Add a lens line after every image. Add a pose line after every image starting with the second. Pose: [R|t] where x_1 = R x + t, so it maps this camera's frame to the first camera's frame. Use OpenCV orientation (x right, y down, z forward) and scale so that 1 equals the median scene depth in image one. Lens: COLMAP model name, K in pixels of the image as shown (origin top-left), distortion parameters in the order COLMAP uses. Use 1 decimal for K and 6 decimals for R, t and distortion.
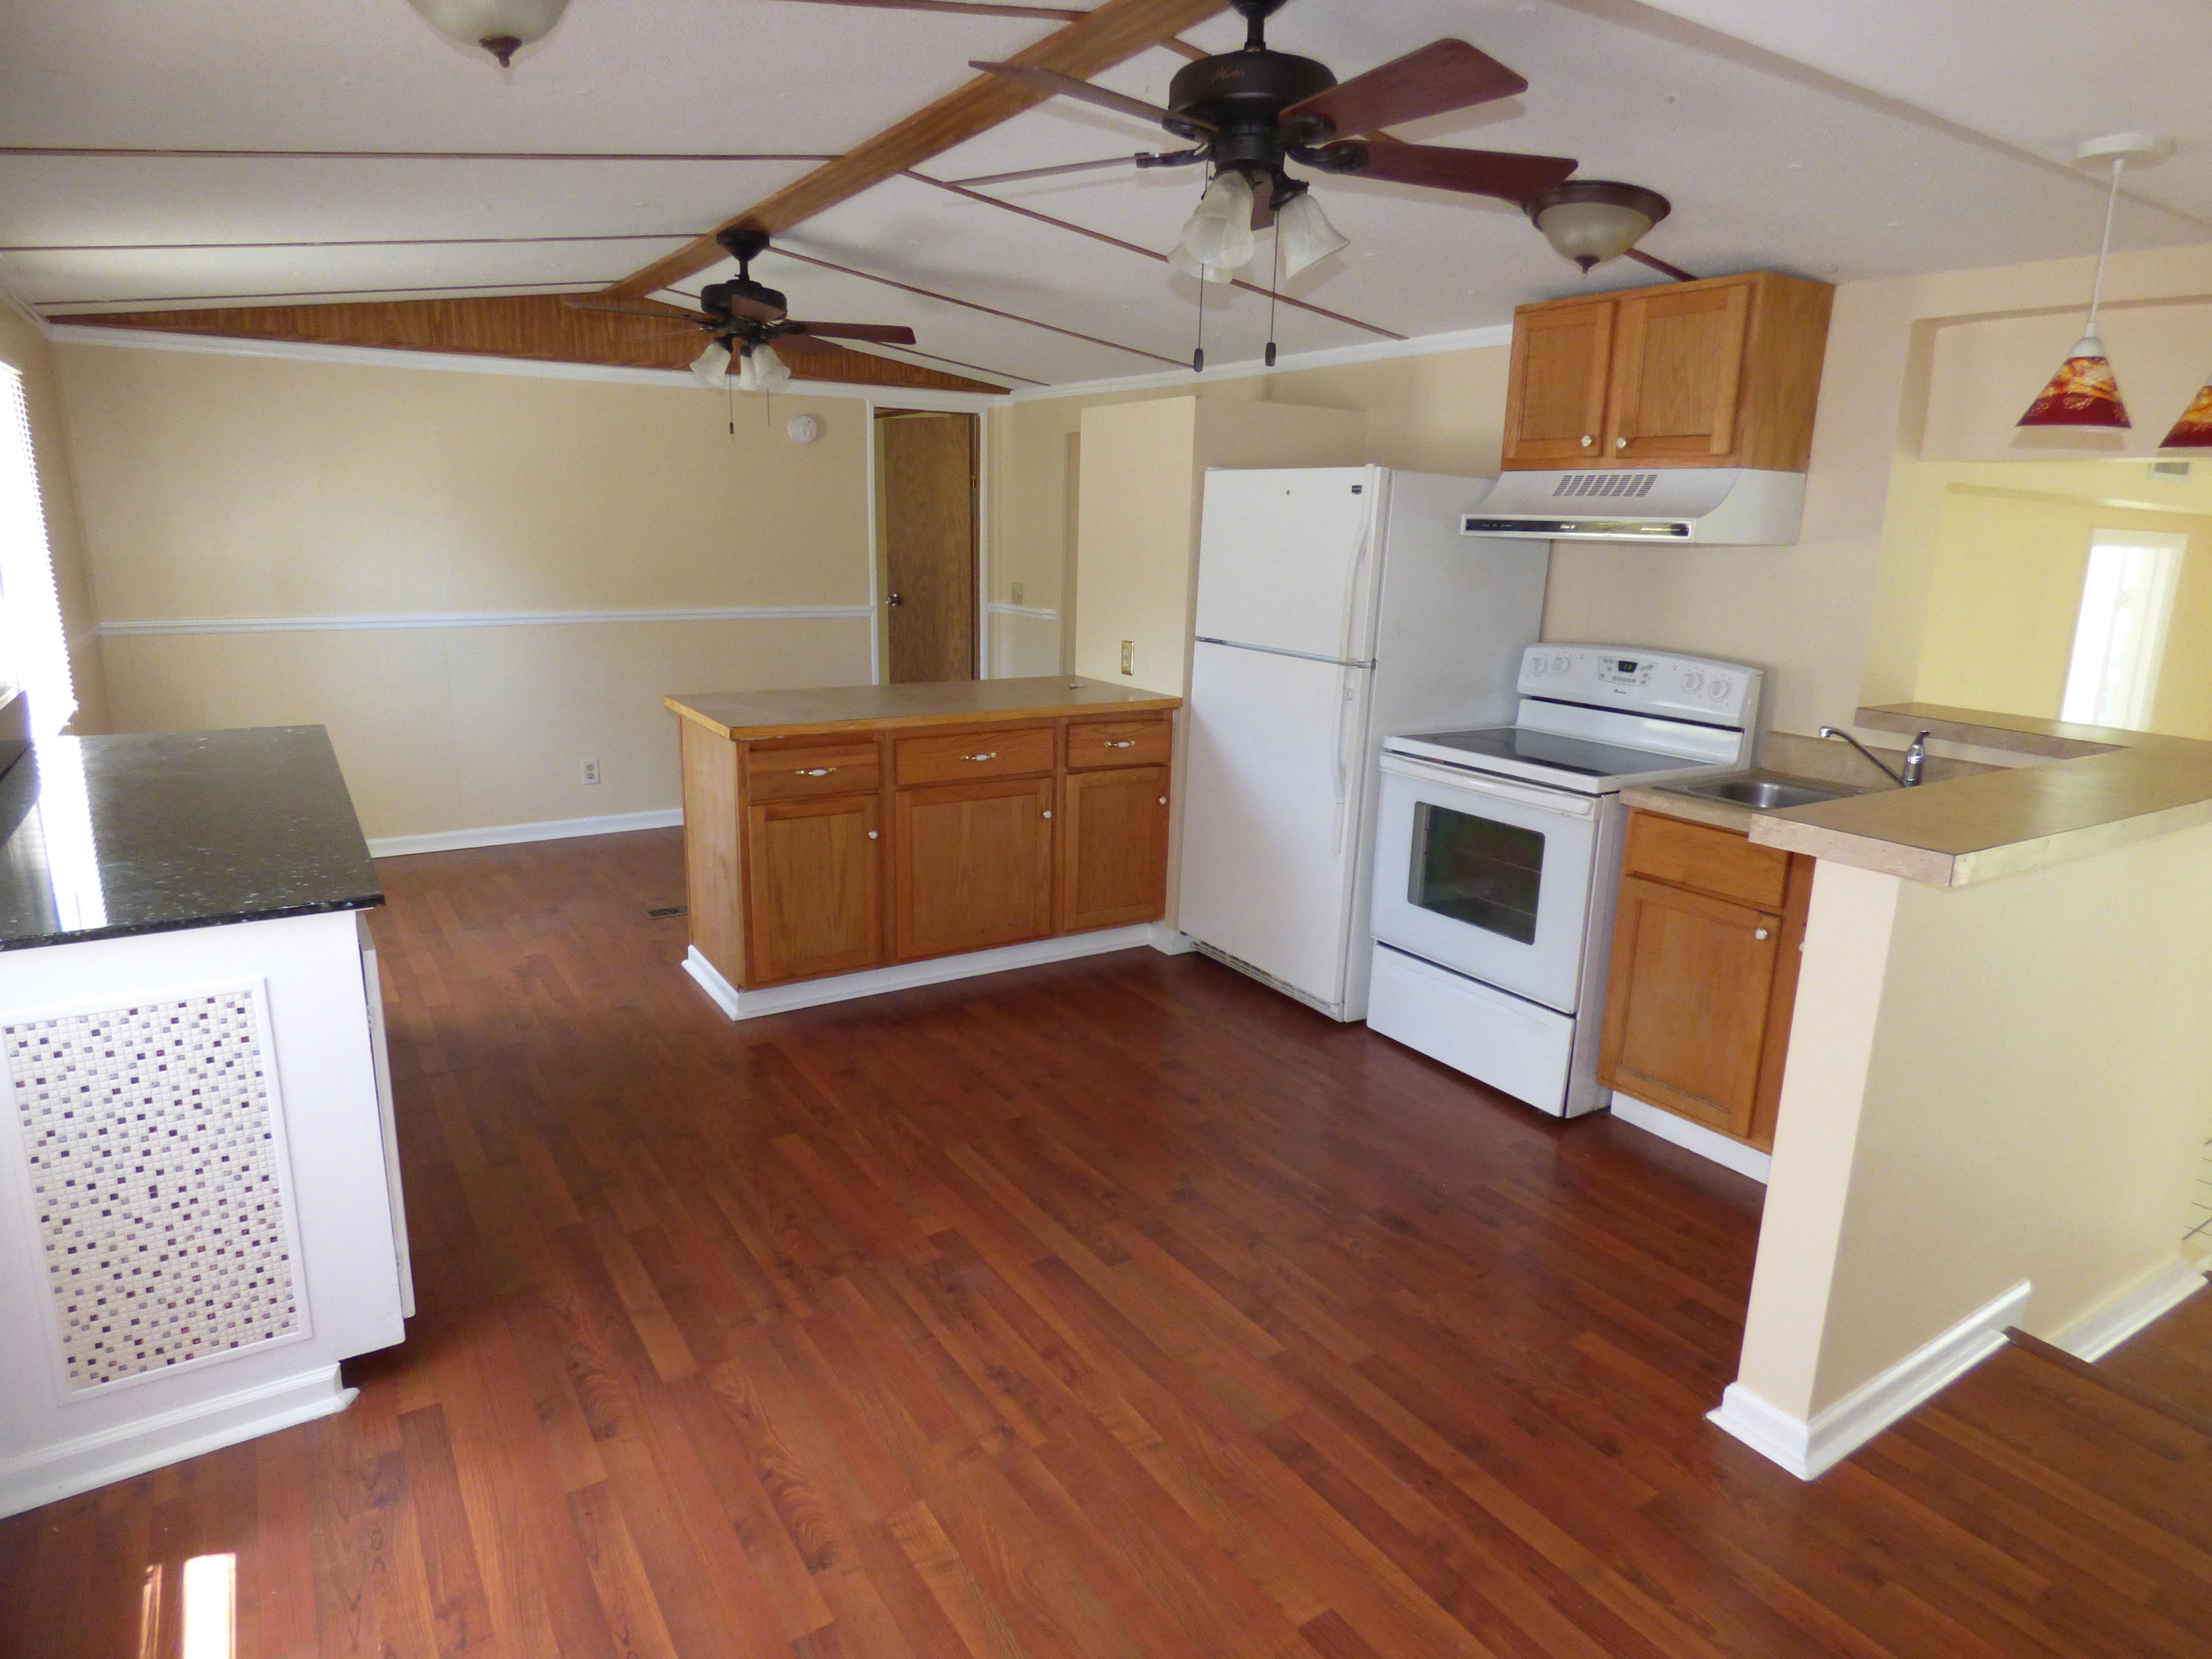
lens RADIAL K [[1325.0, 0, 1116.1], [0, 1325.0, 826.0], [0, 0, 1]] dist [-0.022415, 0.019585]
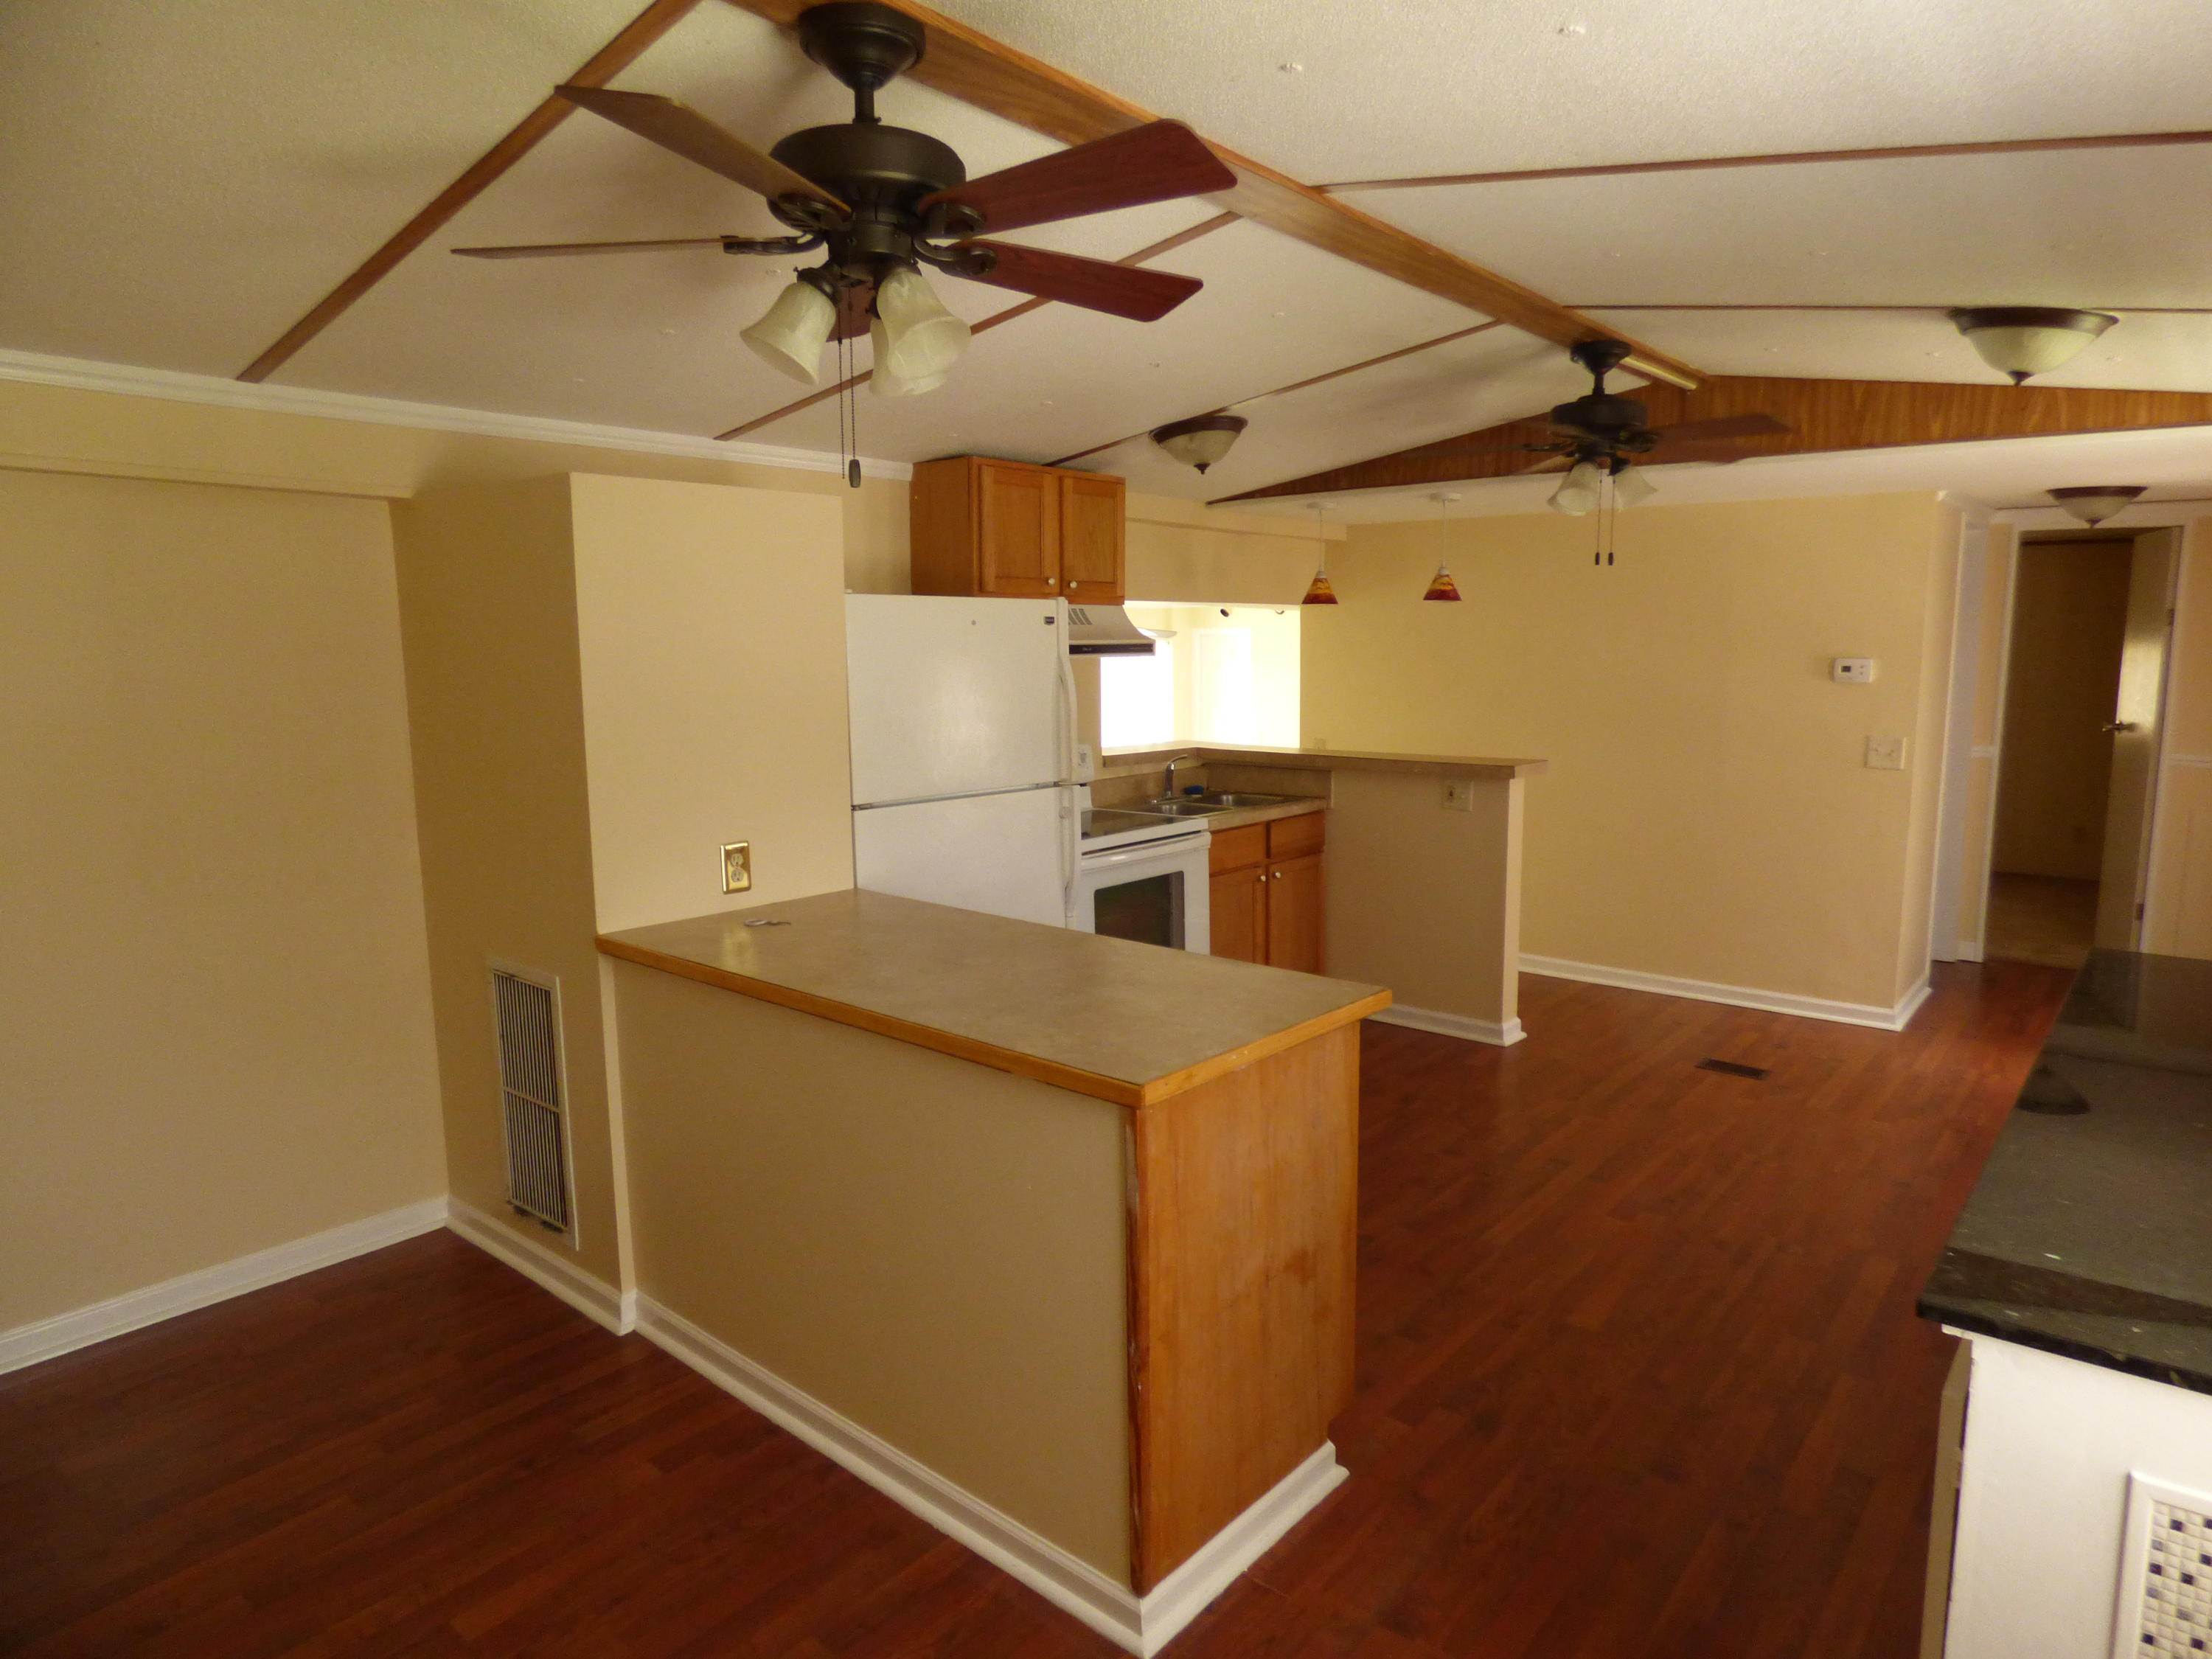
lens RADIAL K [[1325.0, 0, 1116.1], [0, 1325.0, 826.0], [0, 0, 1]] dist [-0.022415, 0.019585]
pose [[-0.285607, -0.162355, 0.944494, -1.021218], [0.213653, 0.949954, 0.227901, -0.395477], [-0.934228, 0.266884, -0.236626, 1.497066]]
